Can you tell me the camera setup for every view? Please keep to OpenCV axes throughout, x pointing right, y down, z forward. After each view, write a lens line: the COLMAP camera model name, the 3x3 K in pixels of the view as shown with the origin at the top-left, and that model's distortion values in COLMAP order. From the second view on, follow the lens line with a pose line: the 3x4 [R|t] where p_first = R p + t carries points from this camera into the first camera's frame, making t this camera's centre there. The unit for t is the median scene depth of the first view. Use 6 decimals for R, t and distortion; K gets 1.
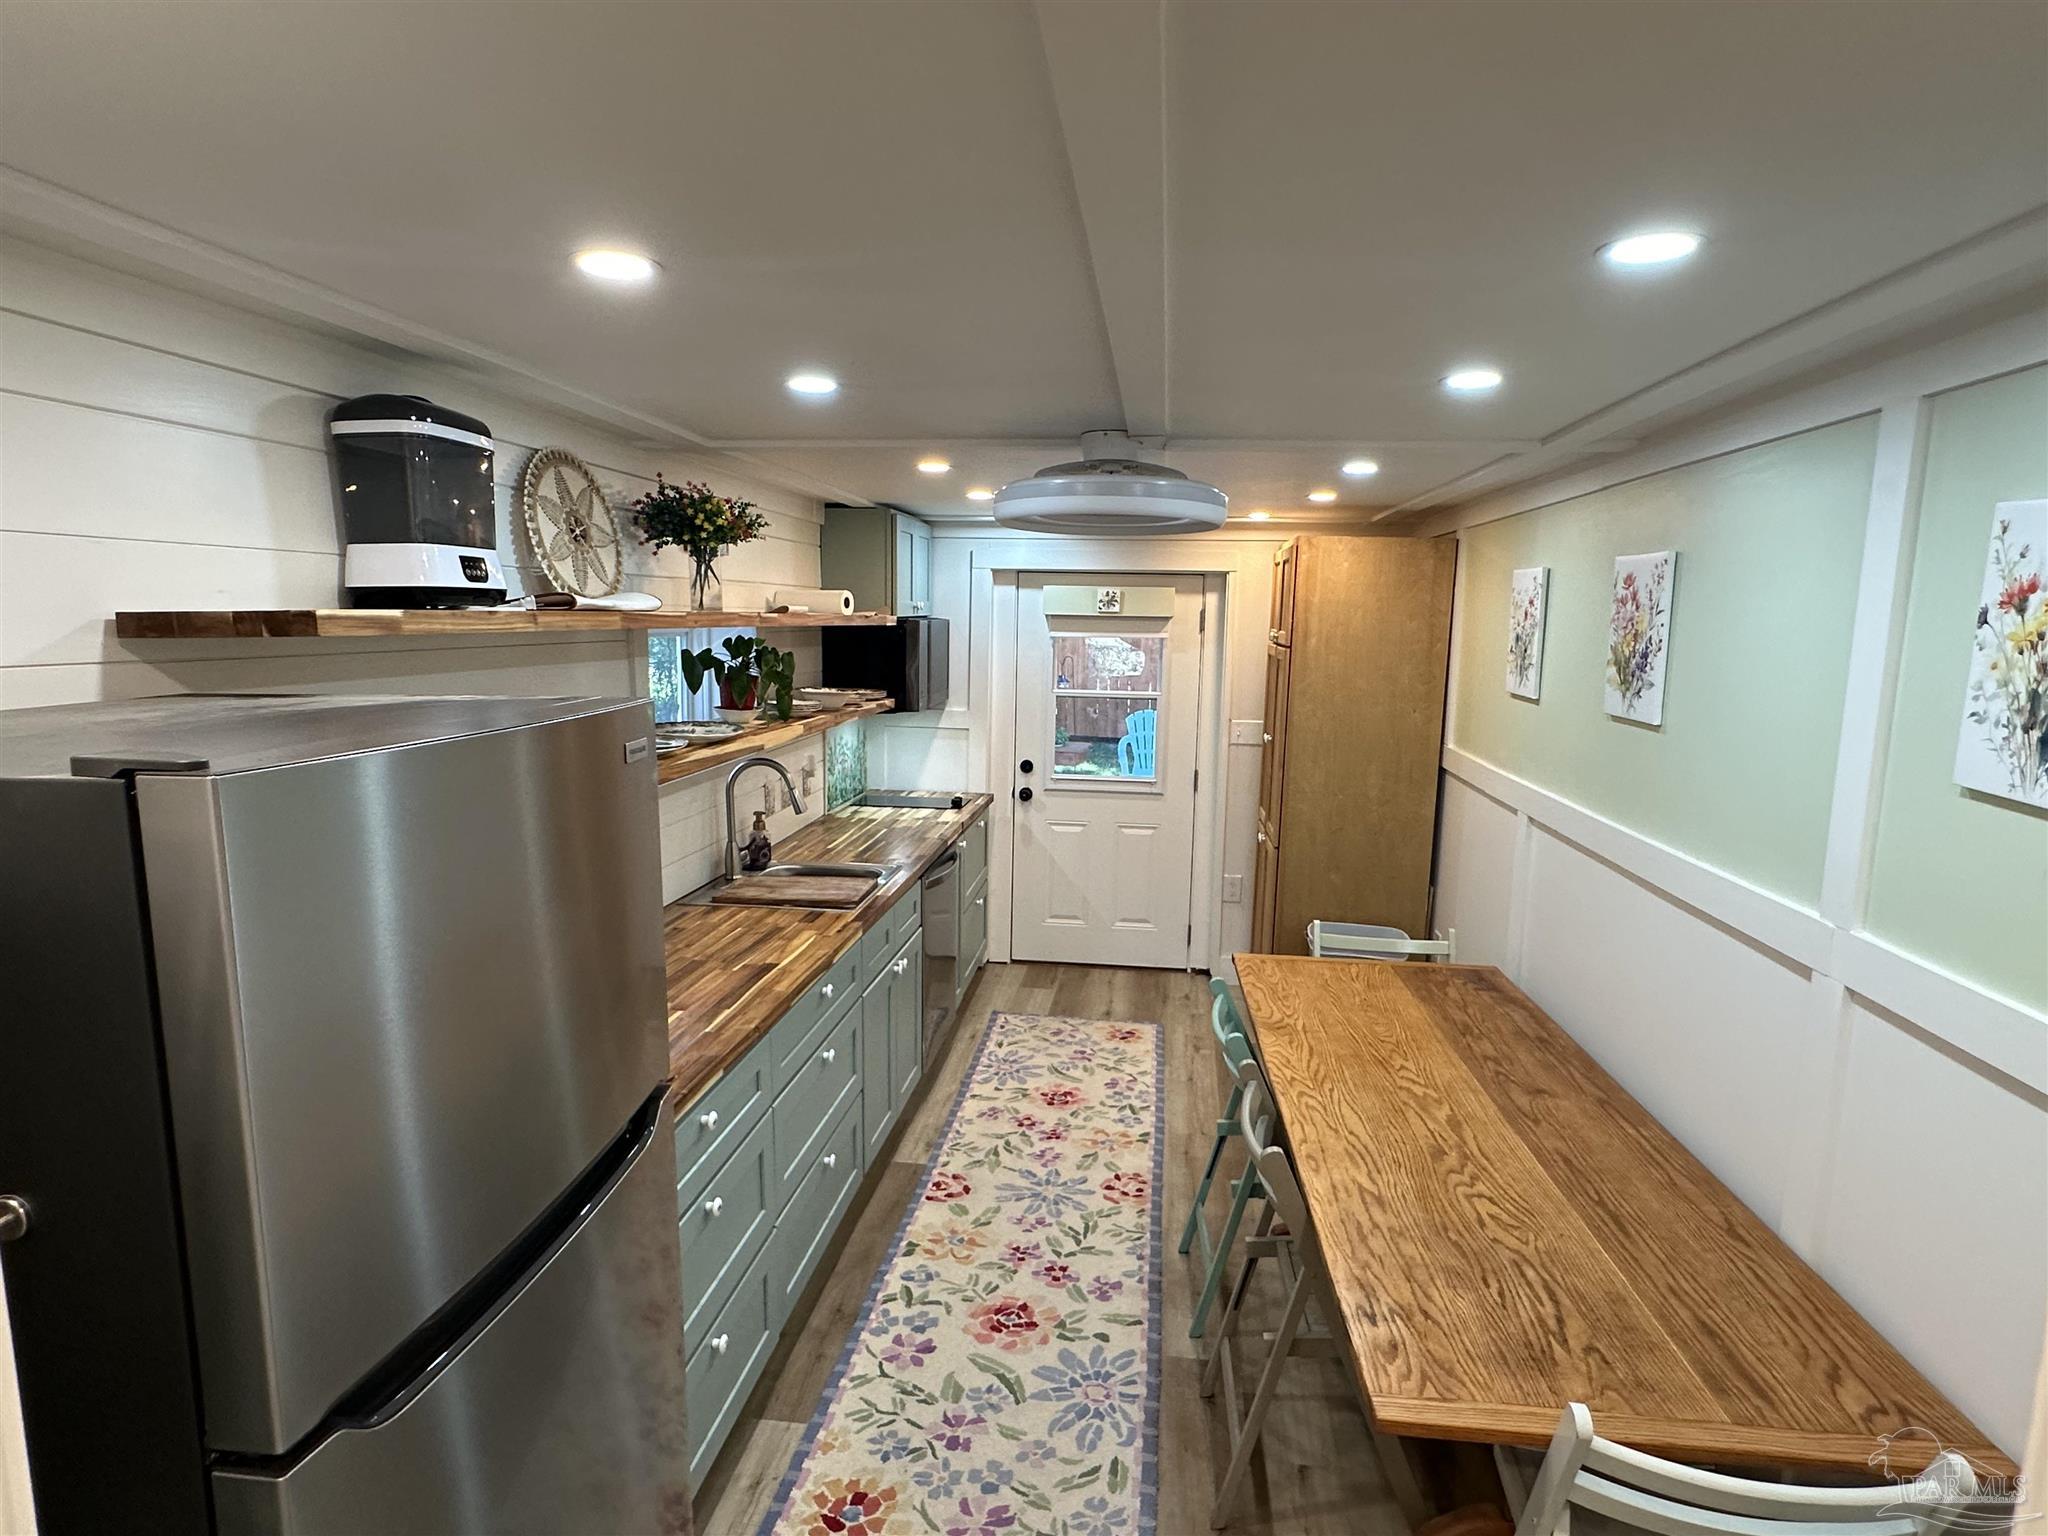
lens RADIAL K [[1112.1, 0, 1019.0], [0, 1112.1, 766.9], [0, 0, 1]] dist [-0.004712, 0.000042]
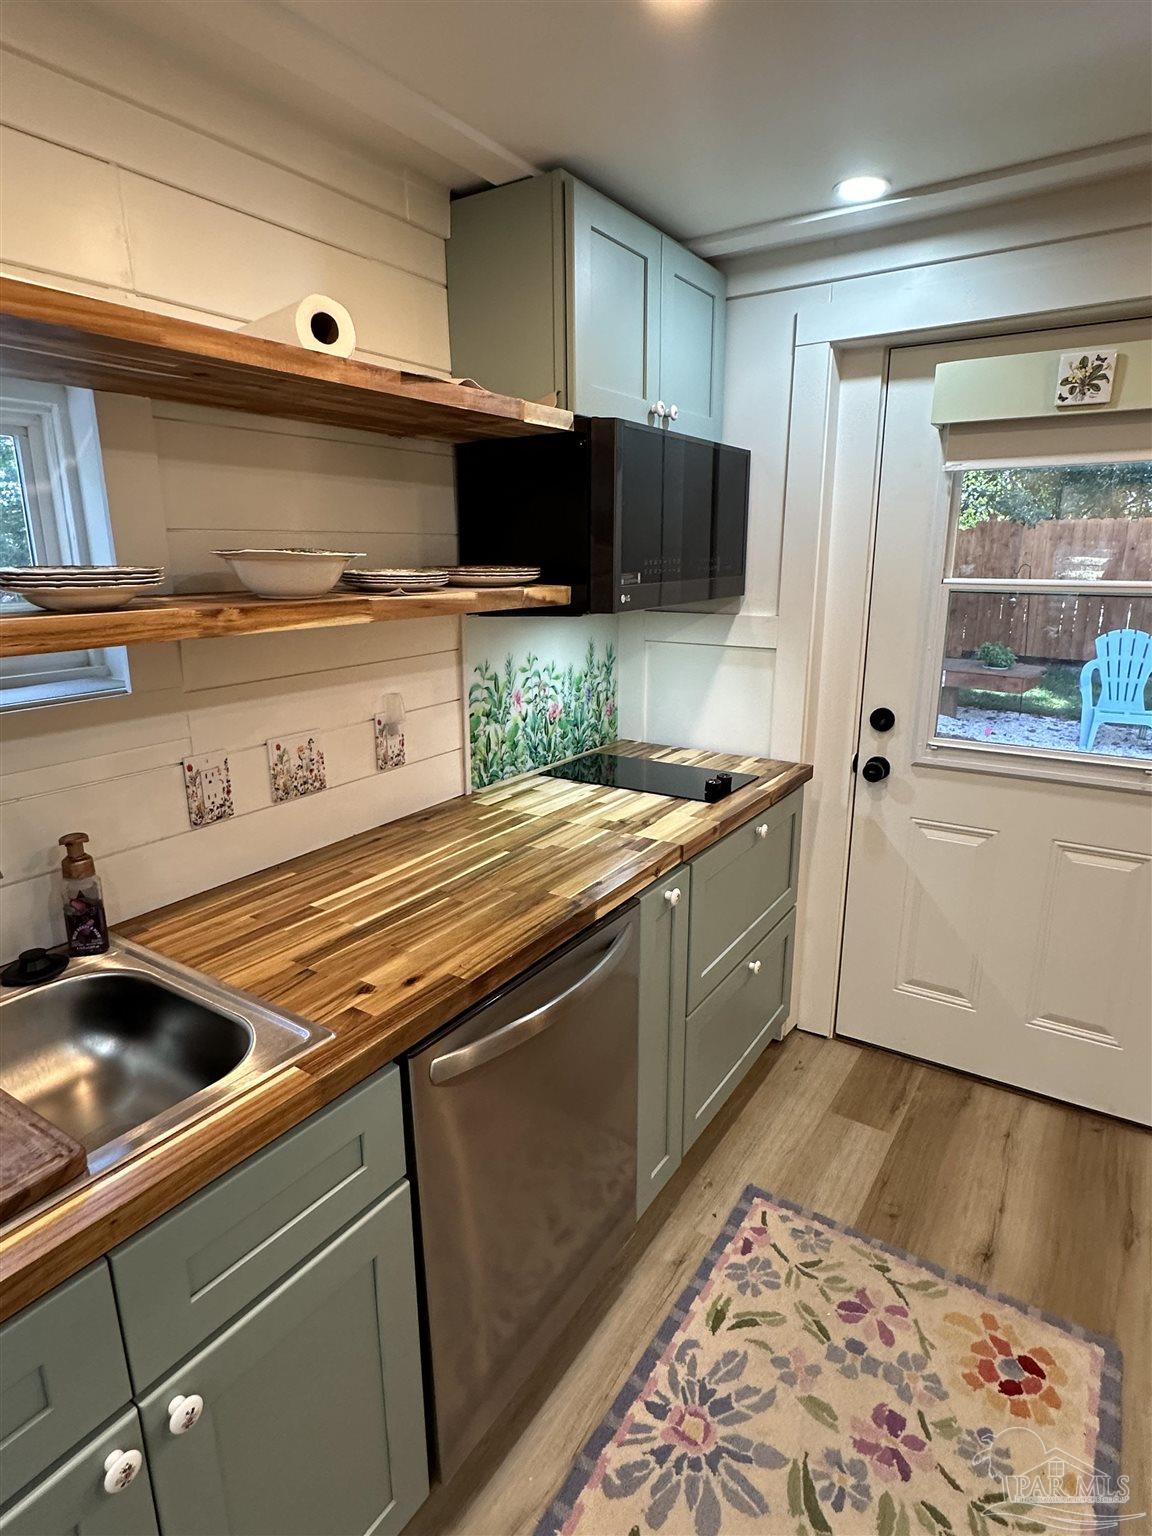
lens RADIAL K [[834.1, 0, 576.0], [0, 834.1, 768.0], [0, 0, 1]] dist [-0.004712, 0.000042]
pose [[0.897847, 0.085938, -0.431840, 0.083802], [-0.035829, 0.991775, 0.122873, -0.036172], [0.438848, -0.094849, 0.893541, 0.905063]]
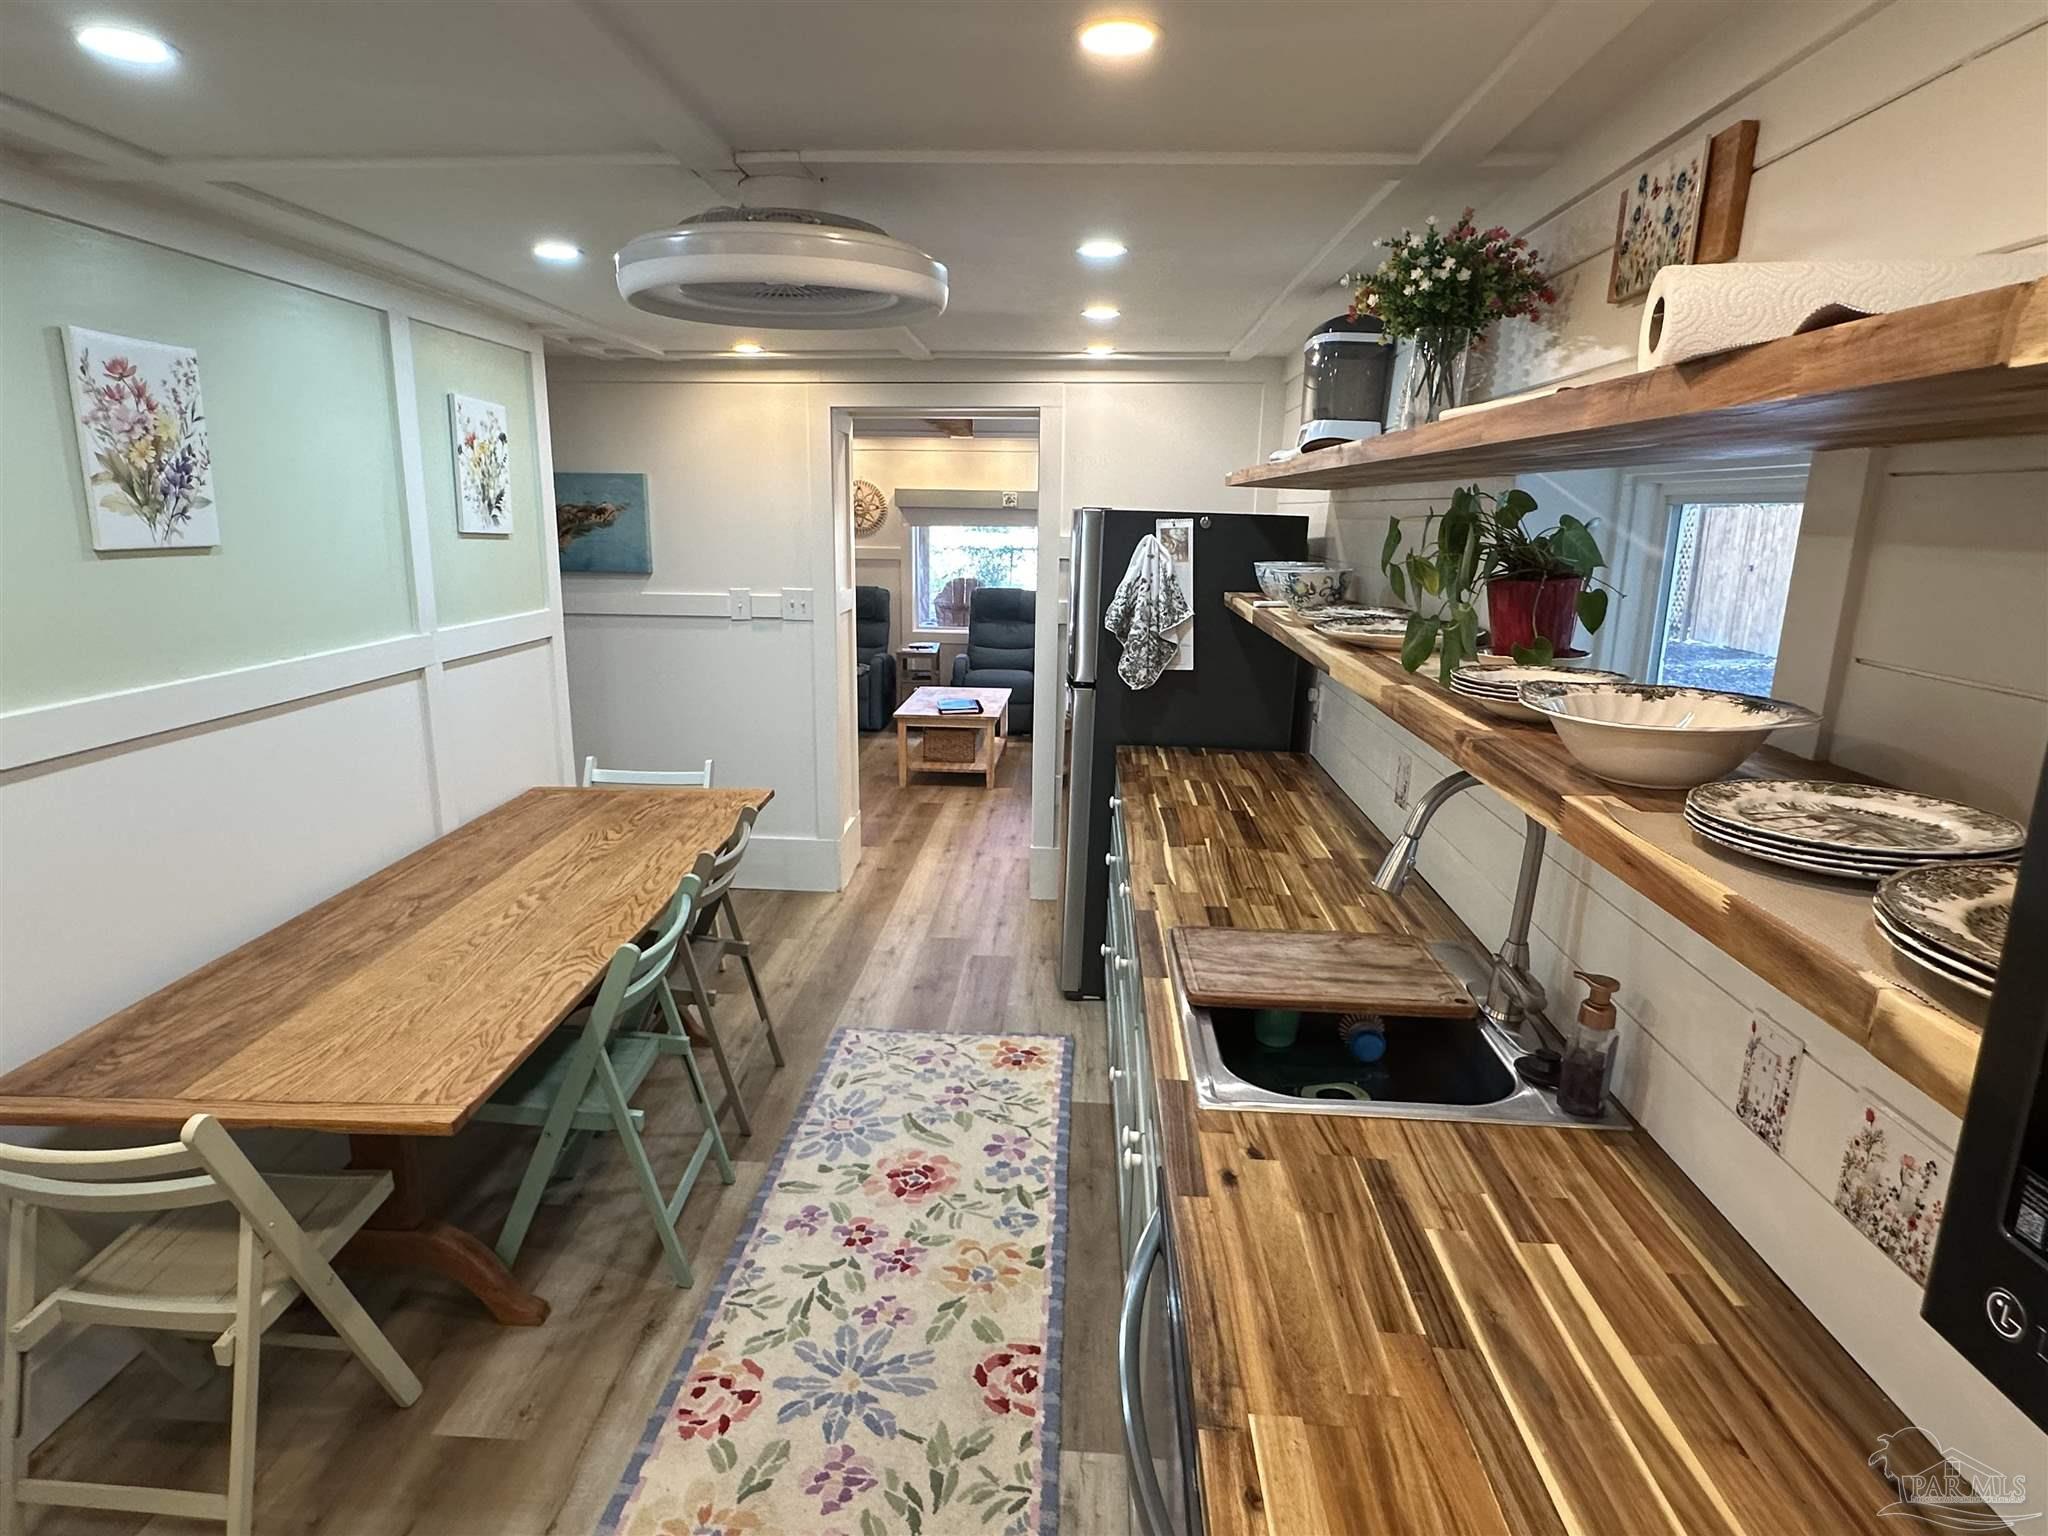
lens RADIAL K [[1112.1, 0, 1019.0], [0, 1112.1, 766.9], [0, 0, 1]] dist [-0.004712, 0.000042]
pose [[-0.996723, -0.015457, -0.079395, -0.013498], [-0.042799, 0.933685, 0.355528, -0.165646], [0.068635, 0.357761, -0.931287, 1.467393]]
